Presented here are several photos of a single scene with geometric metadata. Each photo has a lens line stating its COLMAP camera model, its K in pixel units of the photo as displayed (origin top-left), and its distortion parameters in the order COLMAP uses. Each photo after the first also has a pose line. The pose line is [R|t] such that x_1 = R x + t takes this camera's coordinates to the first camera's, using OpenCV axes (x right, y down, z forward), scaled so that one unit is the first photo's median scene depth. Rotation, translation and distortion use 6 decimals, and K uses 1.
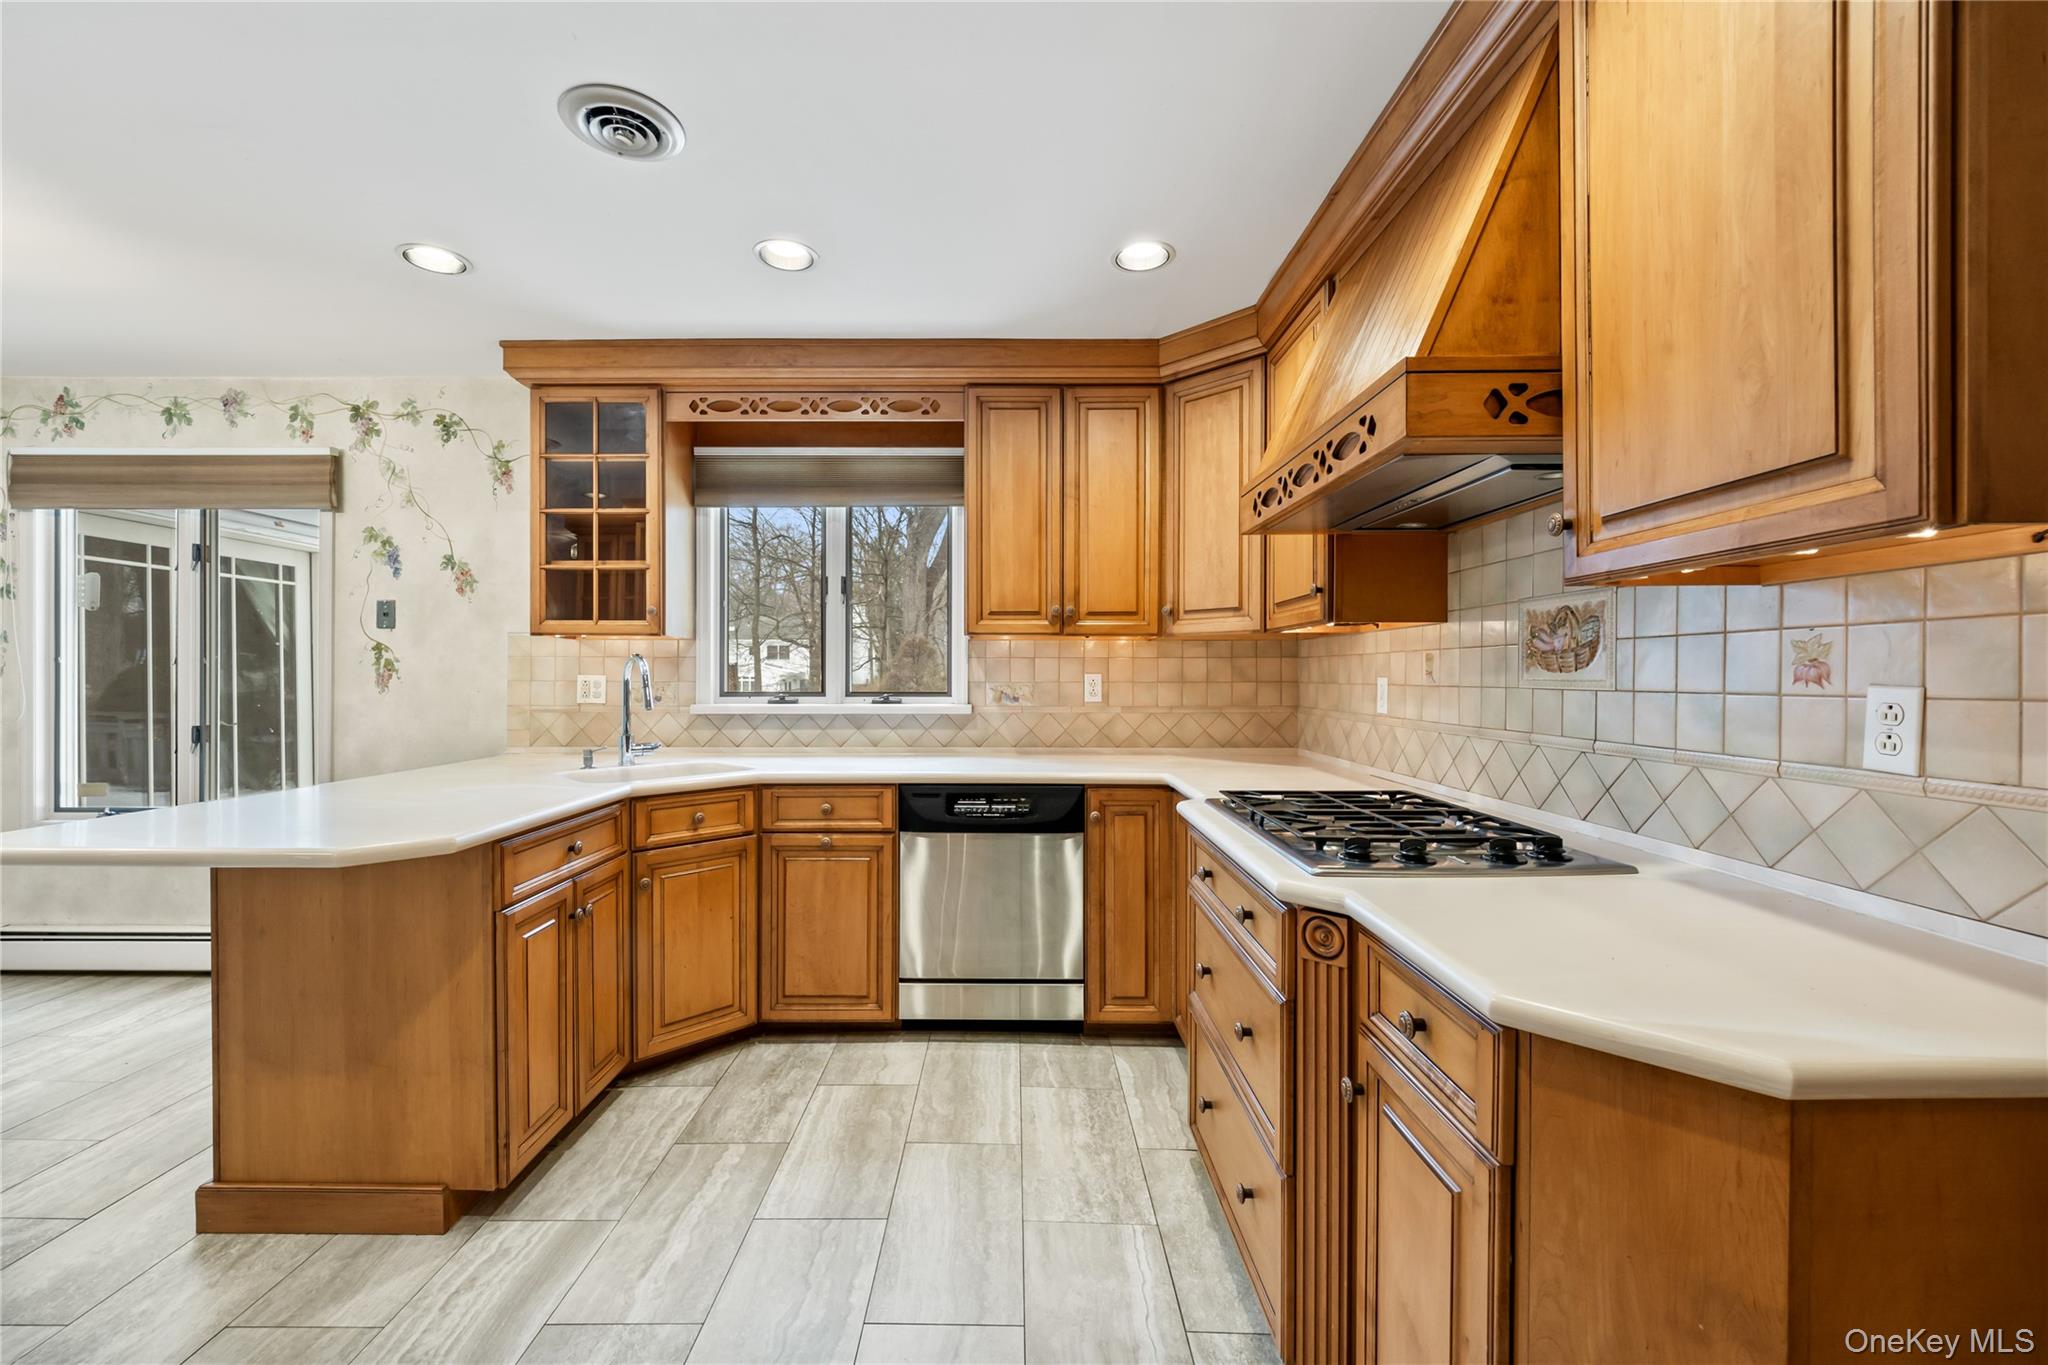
lens RADIAL K [[839.9, 0, 1034.1], [0, 839.9, 678.1], [0, 0, 1]] dist [-0.009052, -0.000486]
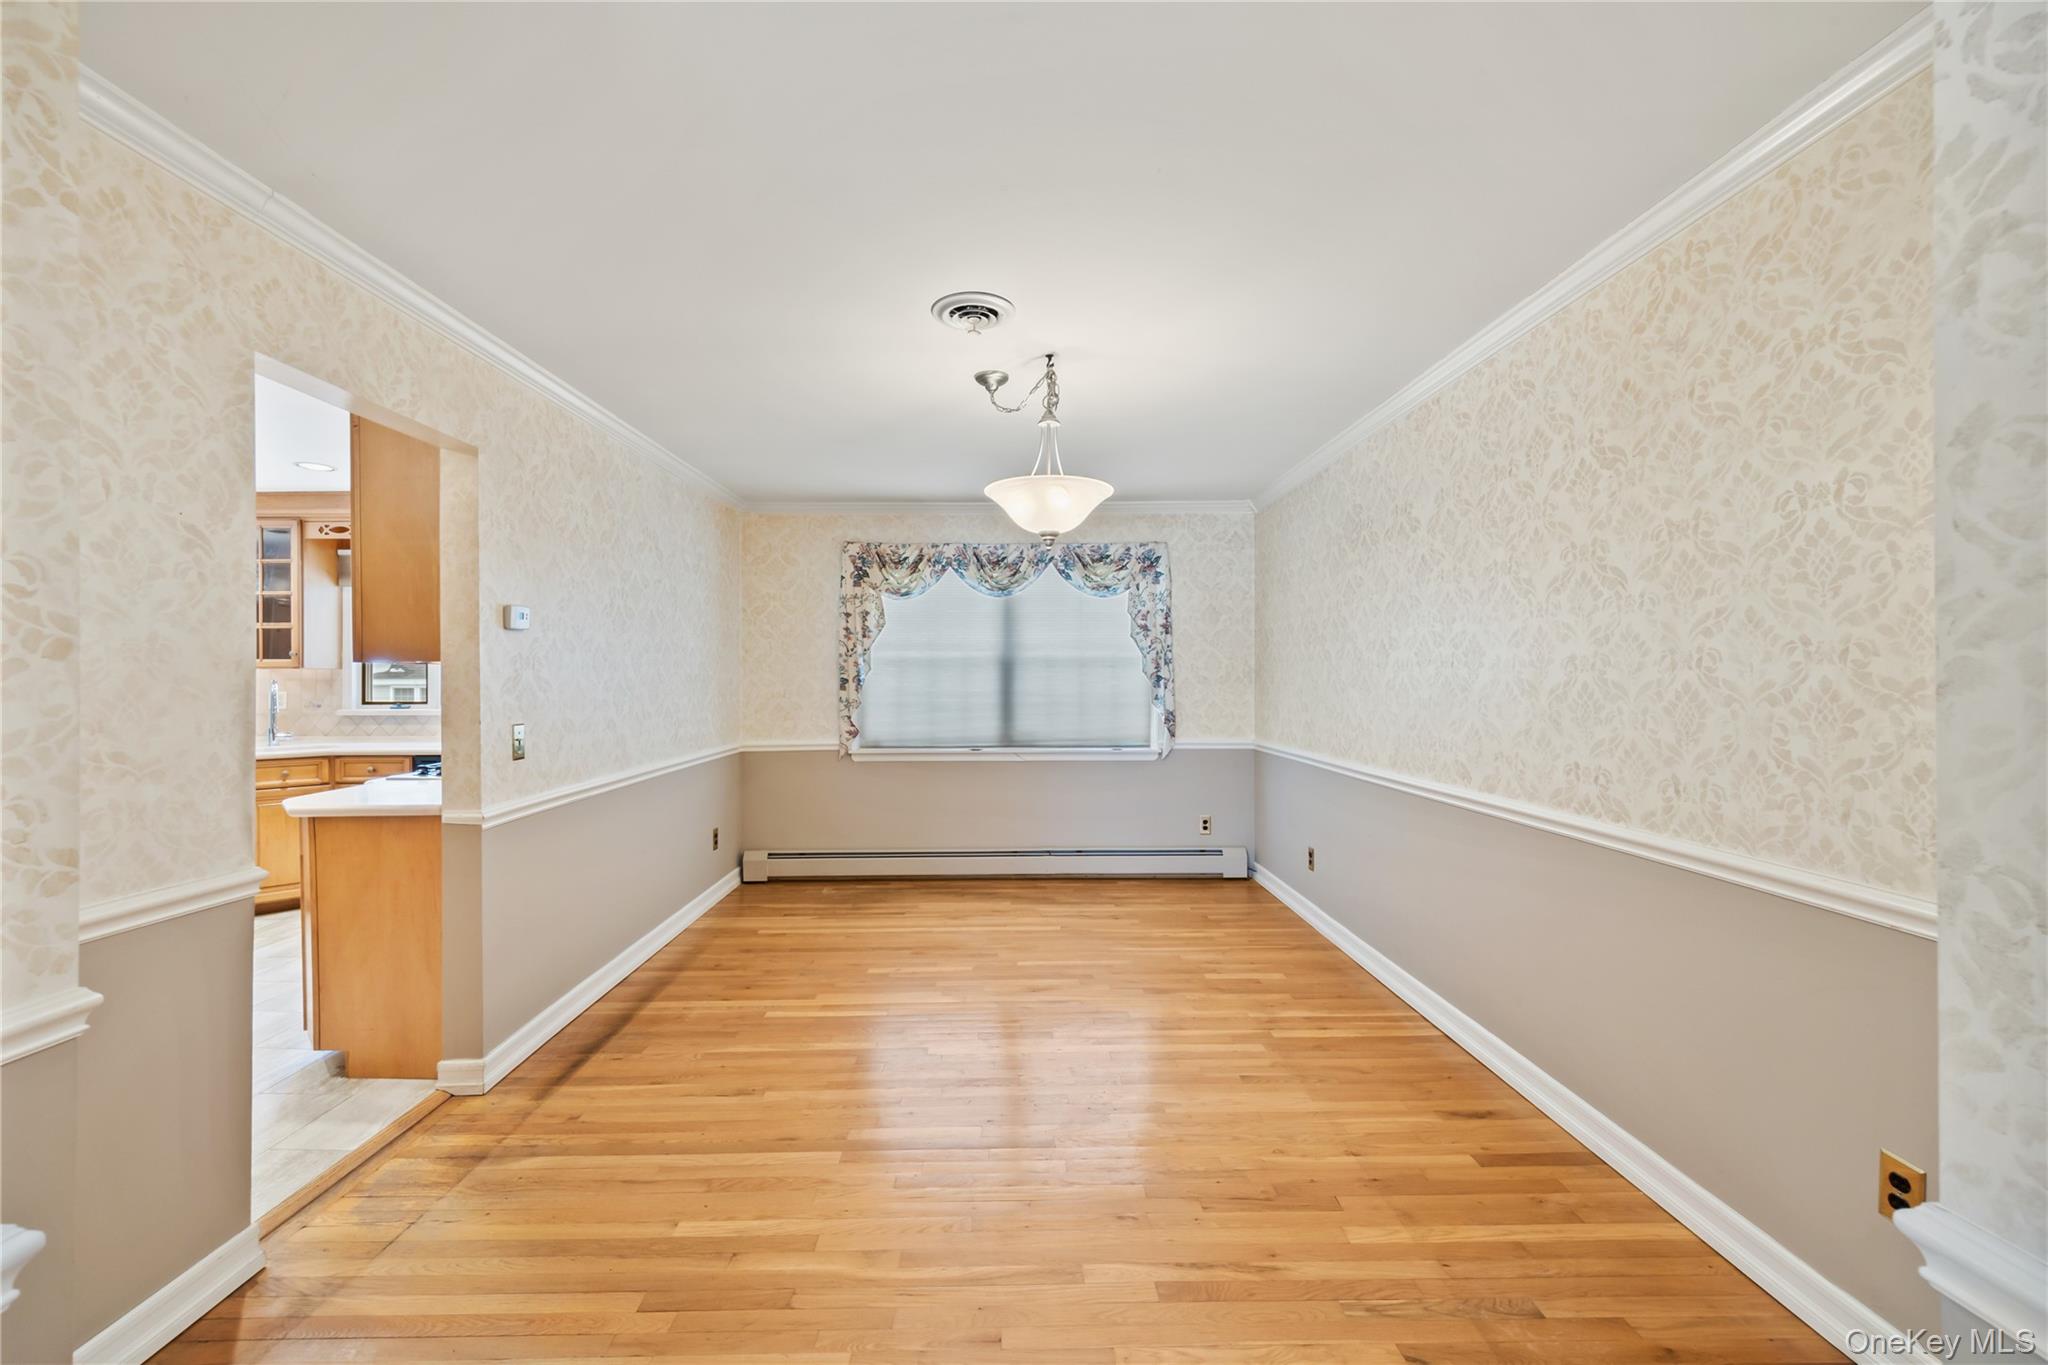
lens RADIAL K [[808.4, 0, 1026.8], [0, 808.4, 675.5], [0, 0, 1]] dist [0.001936, -0.000073]
pose [[0.999623, -0.004268, 0.027133, 0.857263], [0.004465, 0.999964, -0.007196, -0.016743], [-0.027102, 0.007314, 0.999606, -0.578905]]
